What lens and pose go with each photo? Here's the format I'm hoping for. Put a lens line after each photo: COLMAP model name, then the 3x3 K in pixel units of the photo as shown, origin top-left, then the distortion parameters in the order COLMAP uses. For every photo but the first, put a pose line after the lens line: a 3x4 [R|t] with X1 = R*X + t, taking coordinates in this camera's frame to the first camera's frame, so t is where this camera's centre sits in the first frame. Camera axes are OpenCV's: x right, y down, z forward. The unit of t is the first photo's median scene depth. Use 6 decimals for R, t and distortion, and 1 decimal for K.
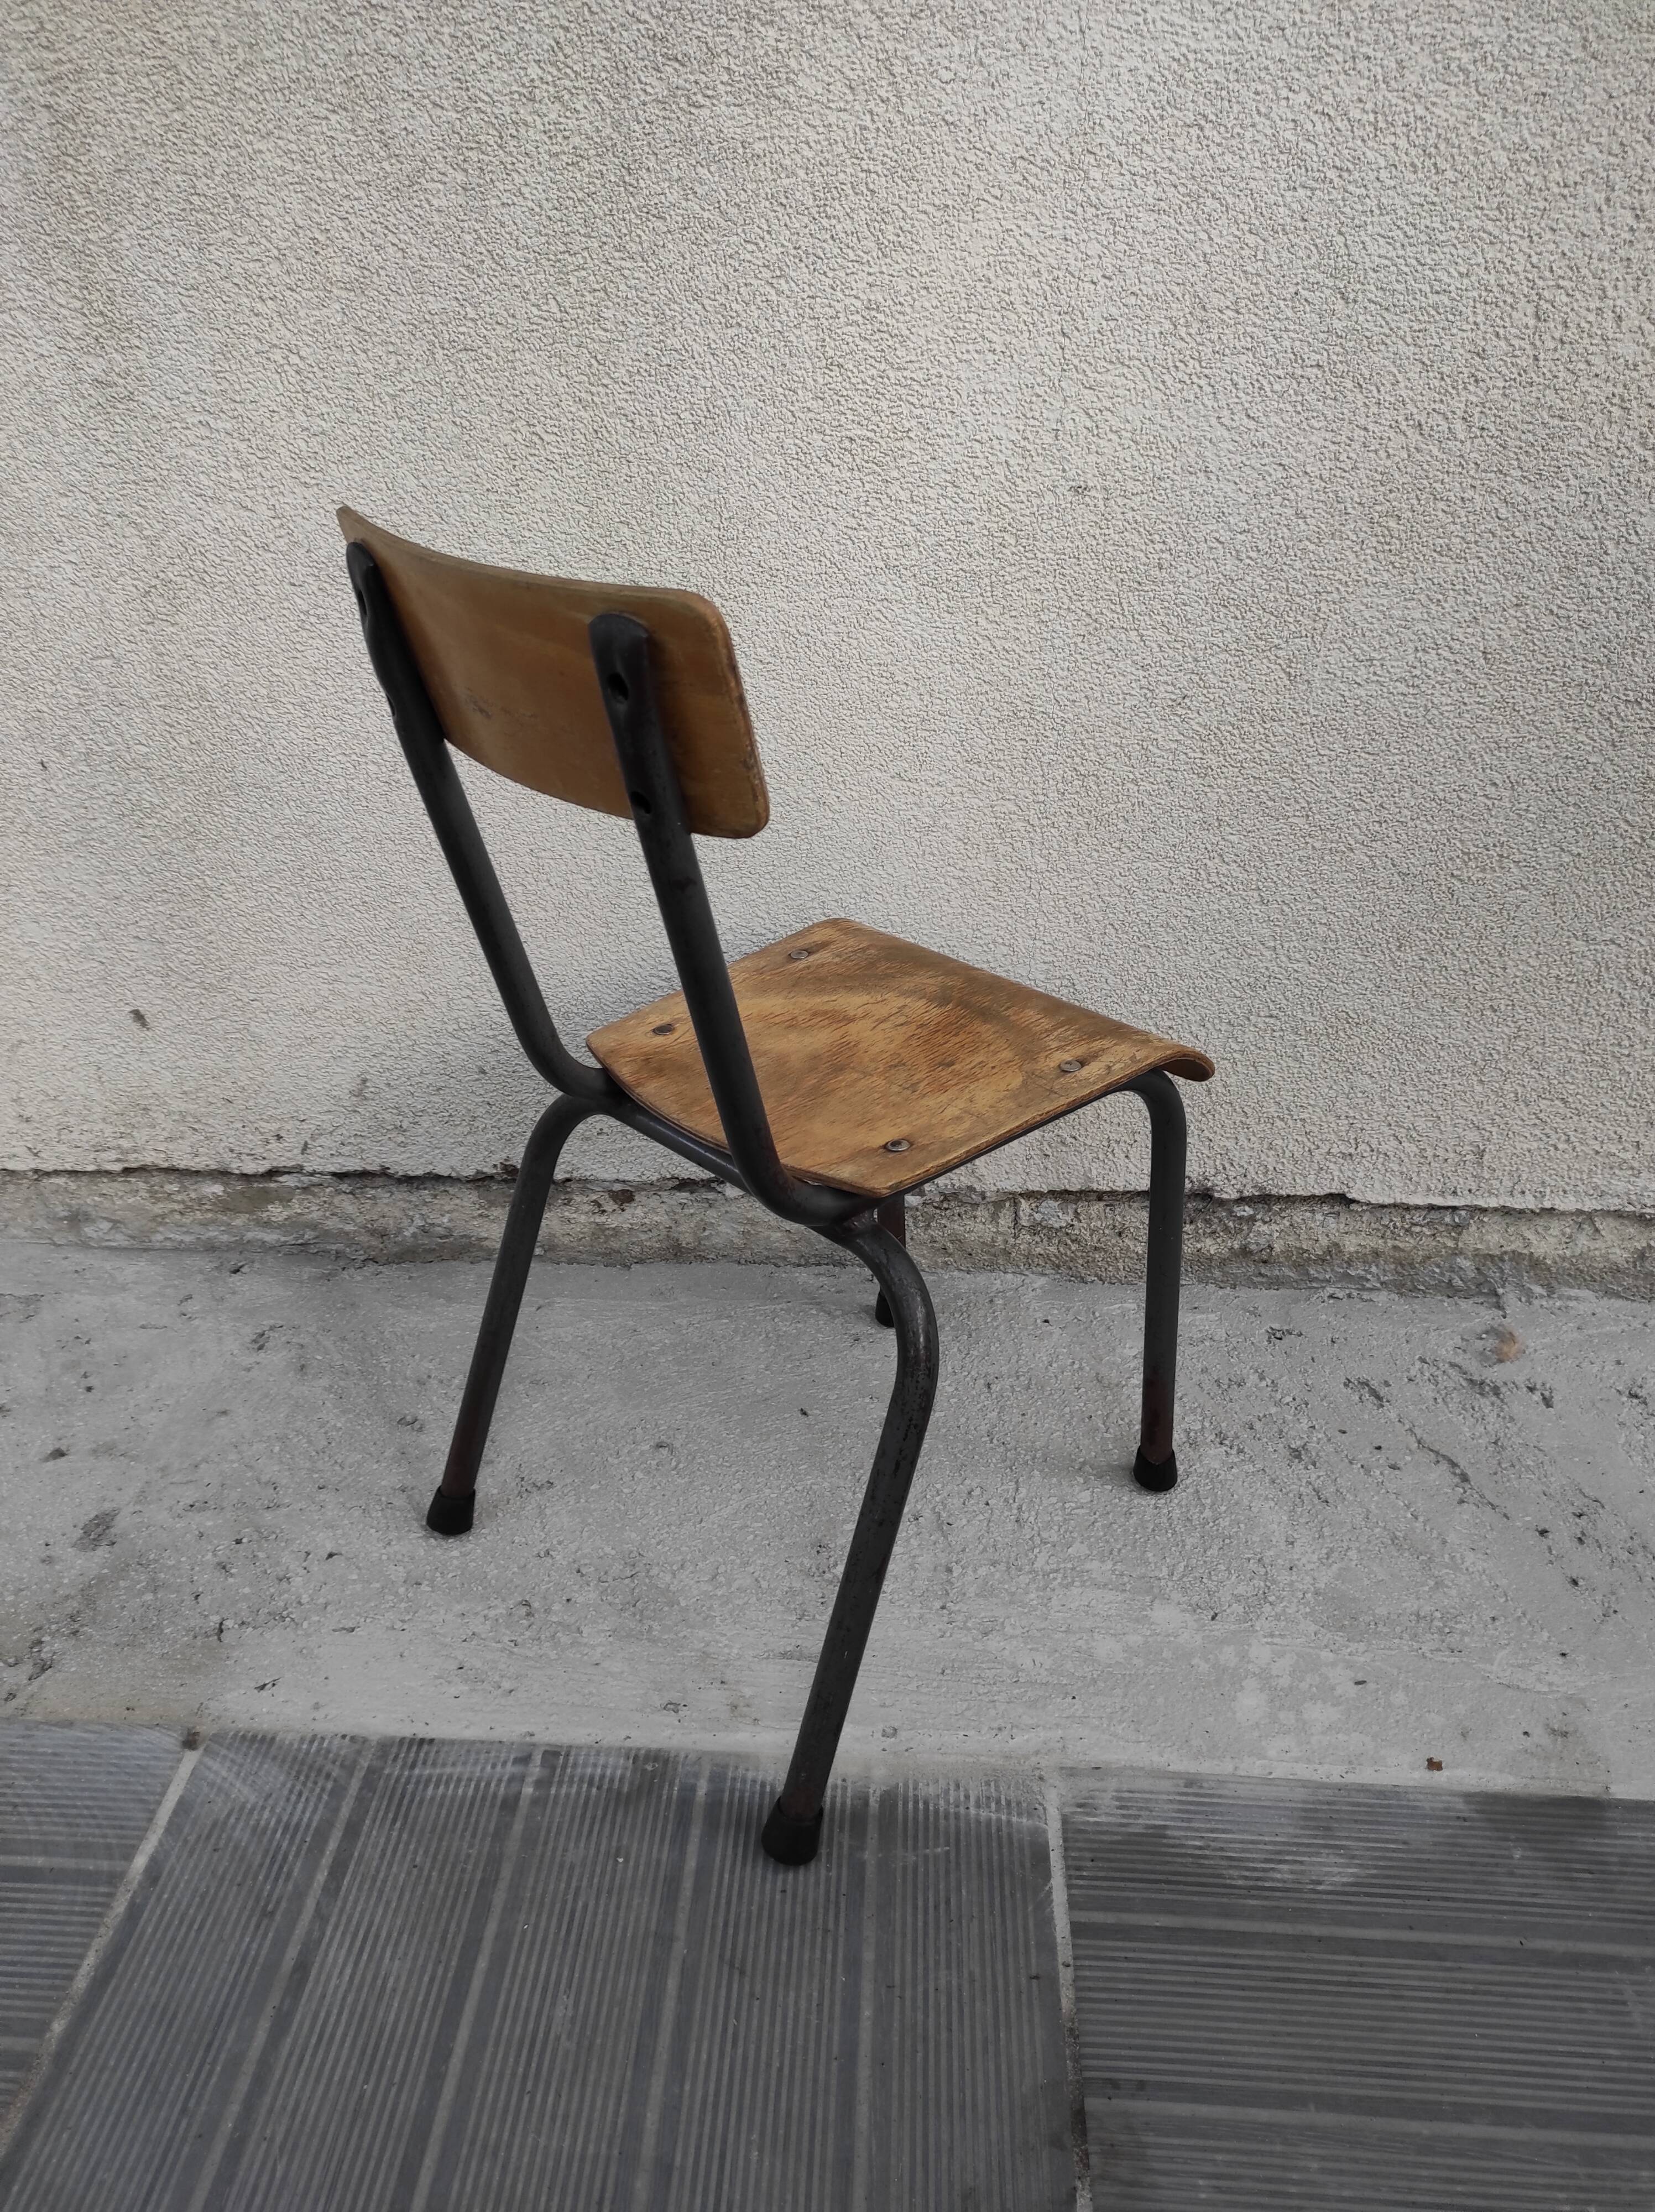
lens RADIAL K [[1638.6, 0, 823.6], [0, 1638.6, 1097.5], [0, 0, 1]] dist [0.049093, -0.039272]
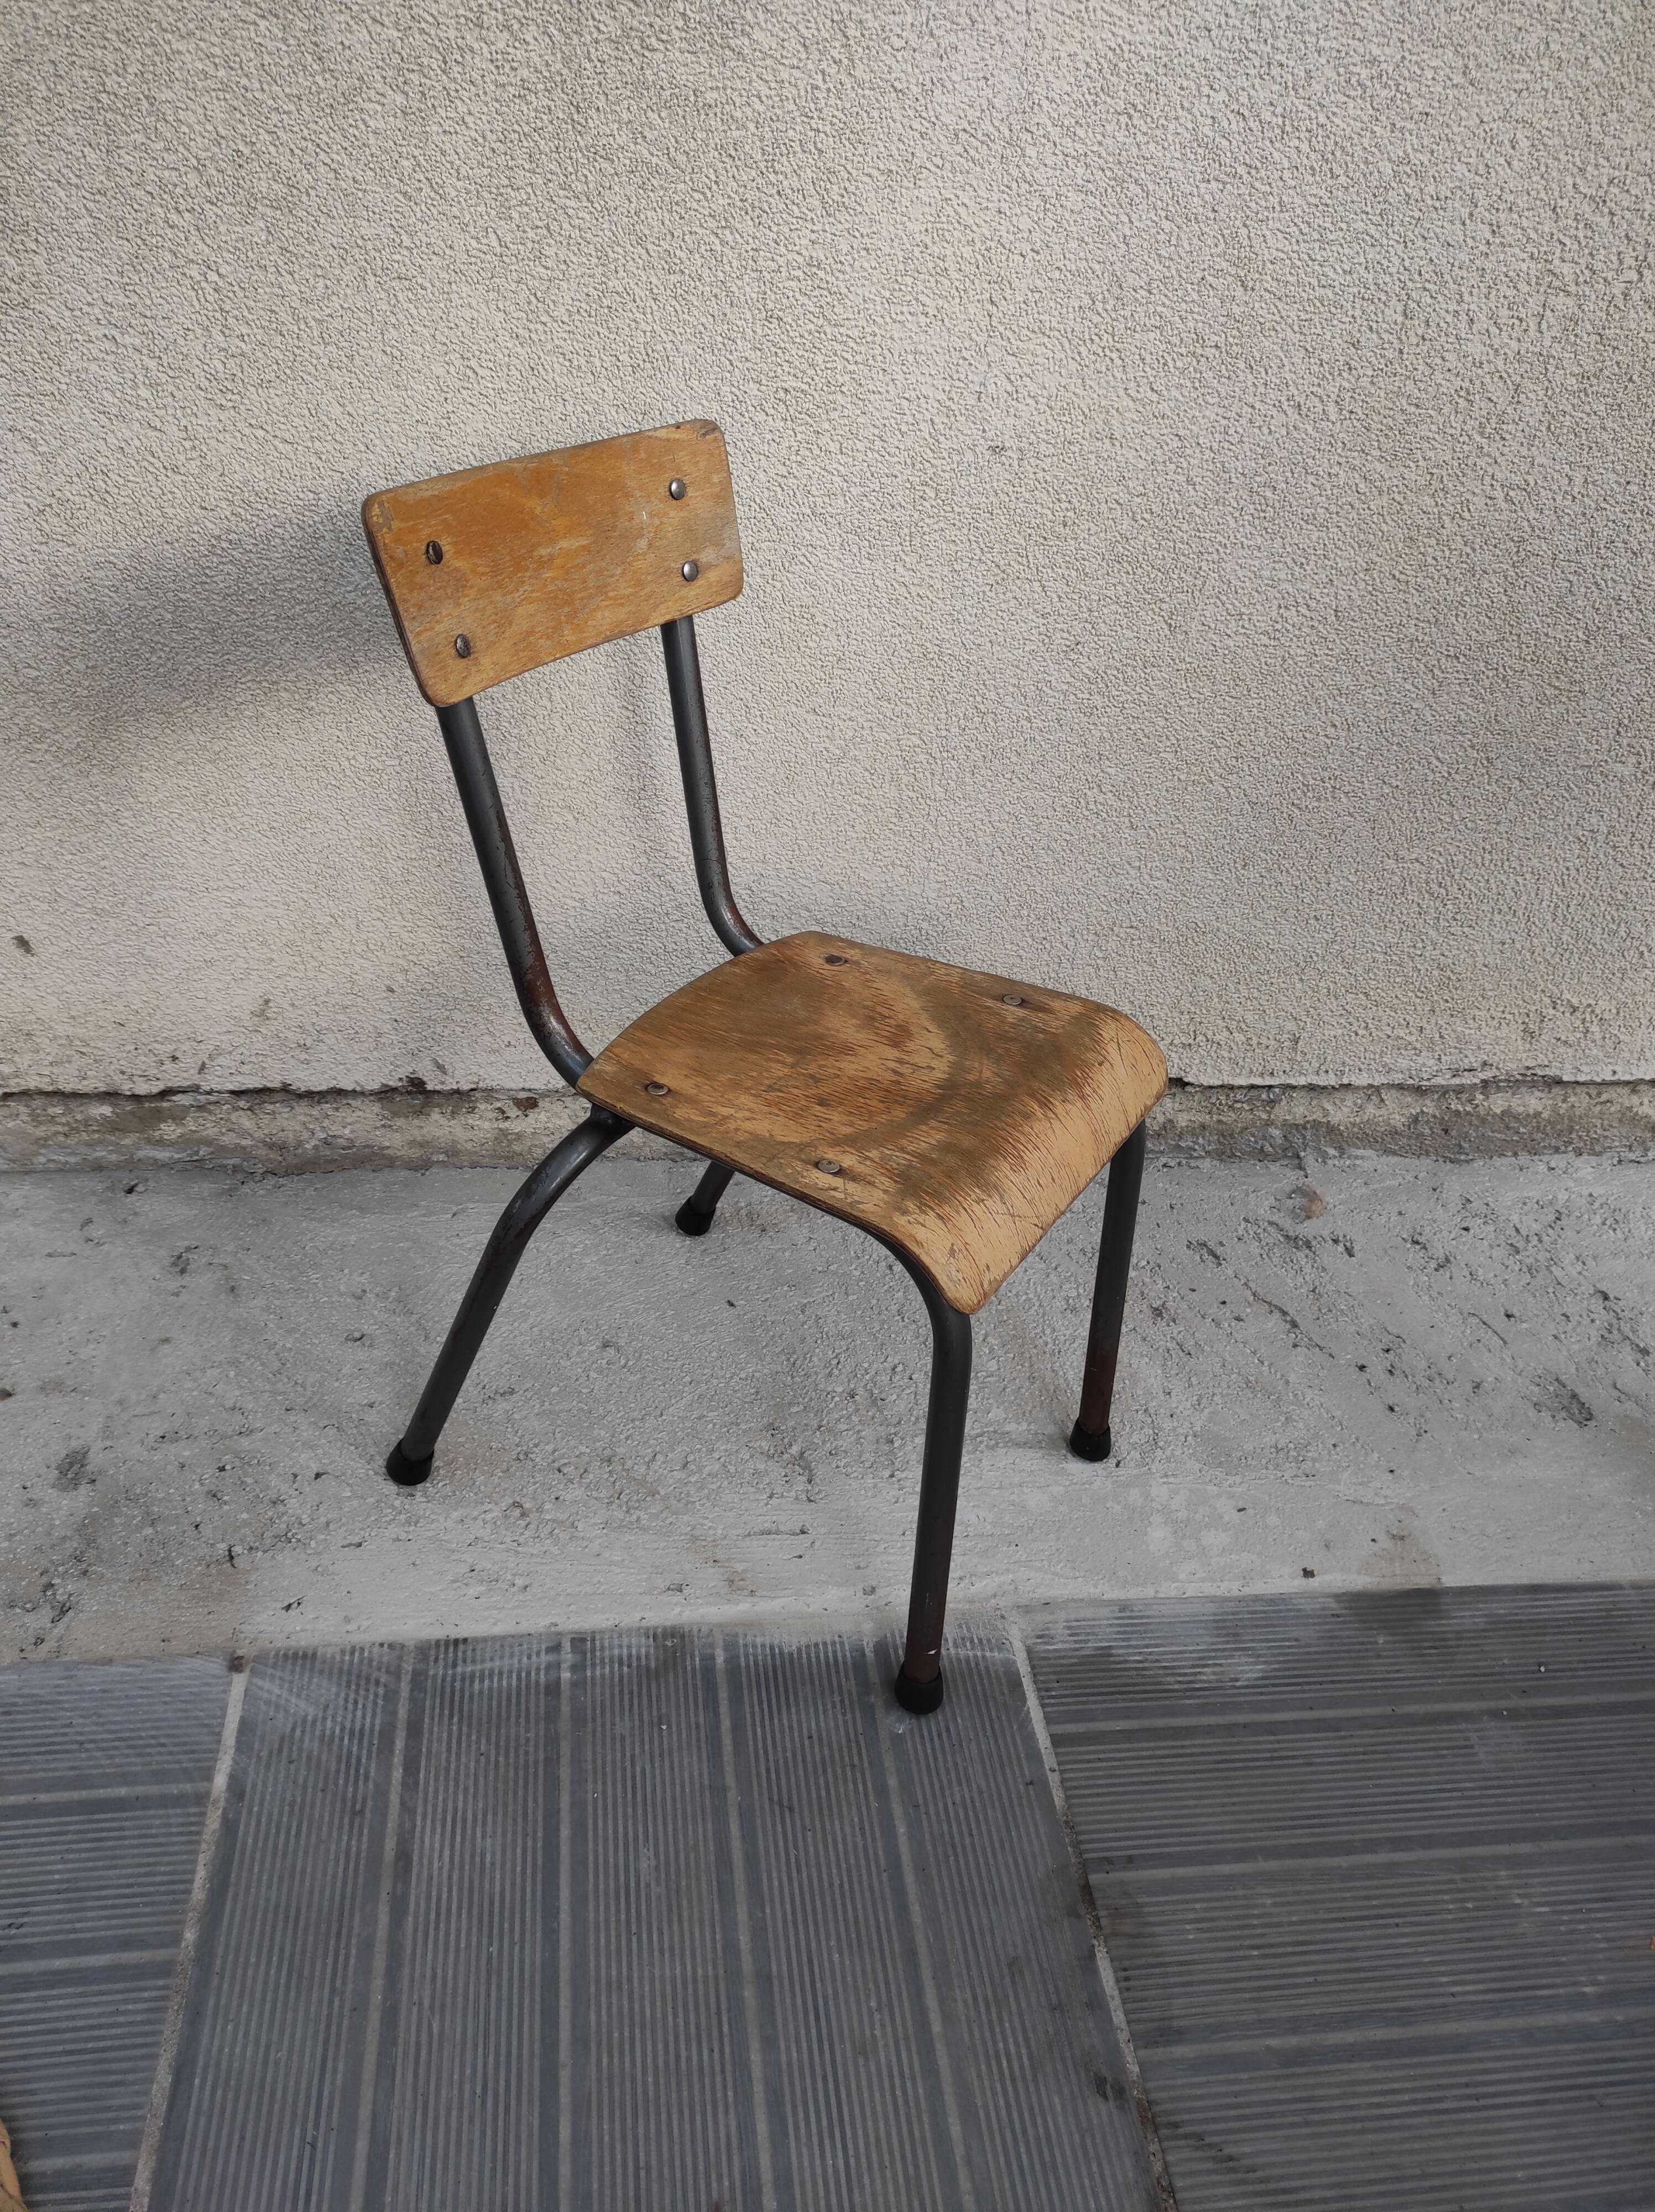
lens RADIAL K [[1638.6, 0, 823.9], [0, 1638.6, 1097.4], [0, 0, 1]] dist [0.049093, -0.039272]
pose [[0.979116, -0.040118, 0.199304, -0.186628], [0.014576, 0.991666, 0.128007, -0.094629], [-0.202779, -0.122428, 0.971541, -0.061857]]
